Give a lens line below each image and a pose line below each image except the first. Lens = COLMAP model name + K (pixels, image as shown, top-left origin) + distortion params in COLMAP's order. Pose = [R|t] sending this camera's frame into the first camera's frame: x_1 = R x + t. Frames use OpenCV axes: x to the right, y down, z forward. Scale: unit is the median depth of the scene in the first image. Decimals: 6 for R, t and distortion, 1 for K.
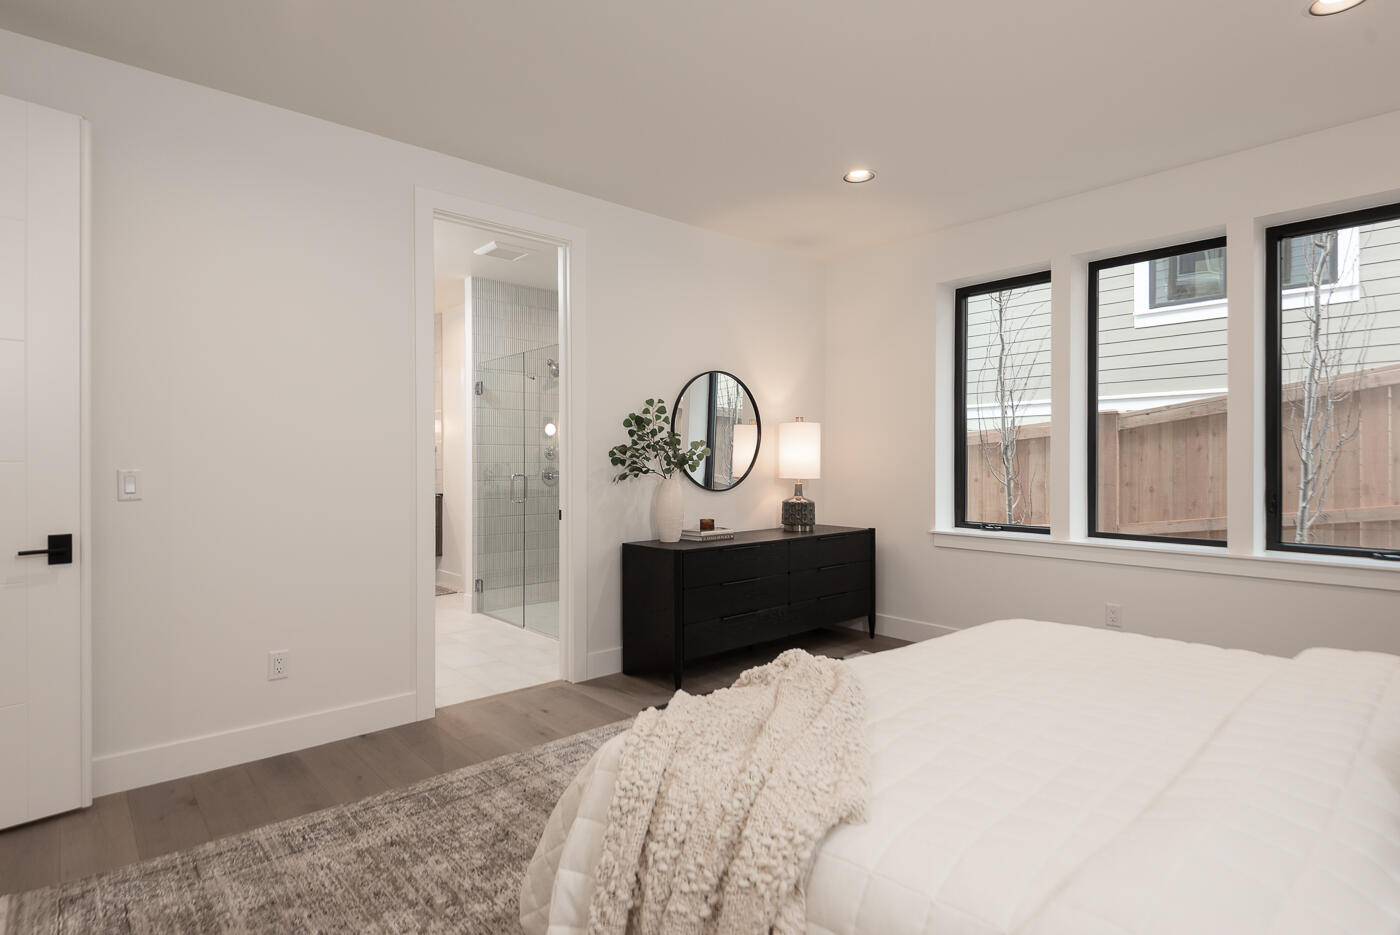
lens RADIAL K [[706.5, 0, 699.7], [0, 706.5, 468.0], [0, 0, 1]] dist [0.004027, 0.000012]
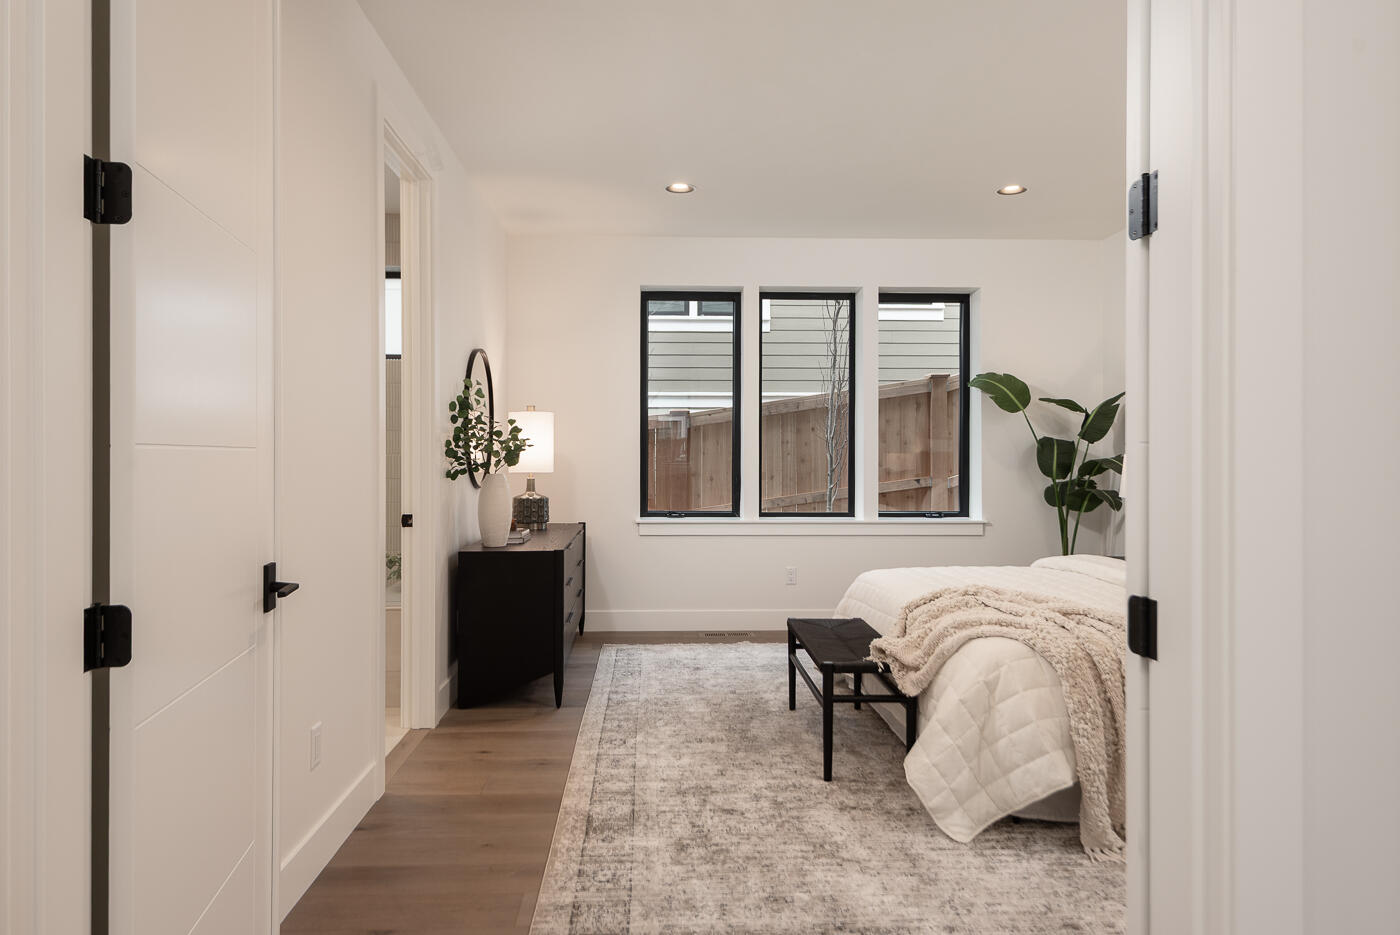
lens RADIAL K [[893.4, 0, 697.7], [0, 893.4, 461.8], [0, 0, 1]] dist [0.004899, 0.000200]
pose [[0.635472, -0.003423, 0.772117, -0.737470], [0.004863, 0.999988, 0.000431, 0.001564], [-0.772109, 0.003480, 0.635481, 0.113183]]
